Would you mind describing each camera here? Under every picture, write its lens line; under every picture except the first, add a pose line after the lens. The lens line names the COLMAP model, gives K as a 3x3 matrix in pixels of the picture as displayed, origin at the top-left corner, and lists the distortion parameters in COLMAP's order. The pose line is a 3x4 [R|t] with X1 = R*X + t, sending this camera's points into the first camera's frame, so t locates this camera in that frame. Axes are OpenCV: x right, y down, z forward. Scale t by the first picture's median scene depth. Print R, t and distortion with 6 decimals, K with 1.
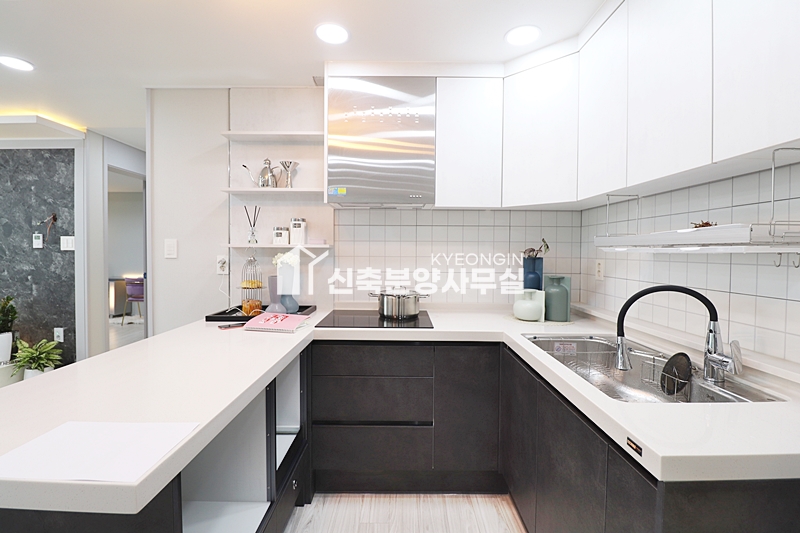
lens RADIAL K [[368.3, 0, 403.7], [0, 368.3, 260.7], [0, 0, 1]] dist [-0.009052, -0.007671]
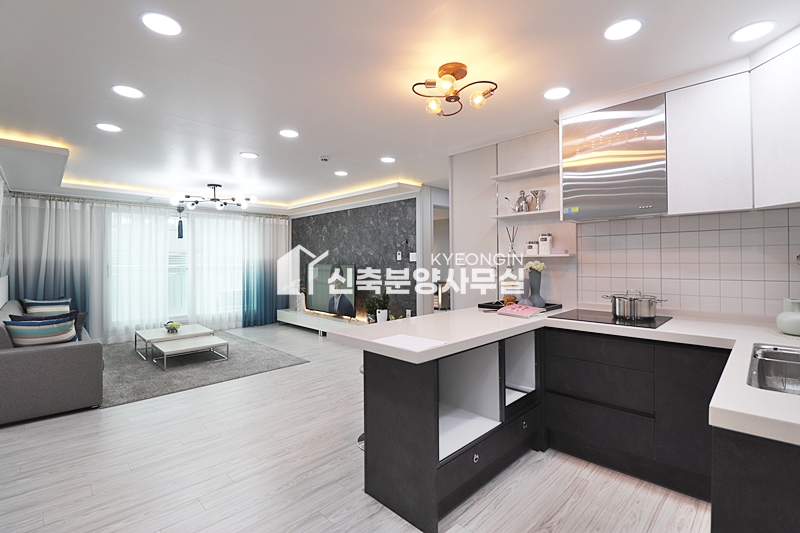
lens RADIAL K [[368.3, 0, 399.6], [0, 368.3, 259.3], [0, 0, 1]] dist [-0.009052, -0.007671]
pose [[0.698479, -0.016889, -0.715431, 0.278074], [-0.004517, 0.999598, -0.028006, 0.010606], [0.715616, 0.022793, 0.698122, -0.248184]]
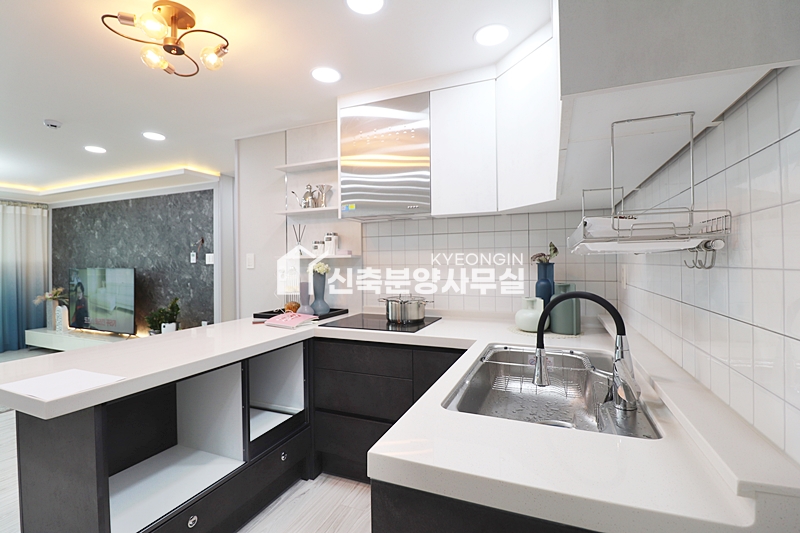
lens RADIAL K [[368.3, 0, 402.2], [0, 368.3, 260.2], [0, 0, 1]] dist [-0.009052, -0.007671]
pose [[0.922874, -0.020490, -0.384555, 0.382038], [0.009046, 0.999461, -0.031546, 0.009519], [0.384995, 0.025634, 0.922563, 0.020461]]
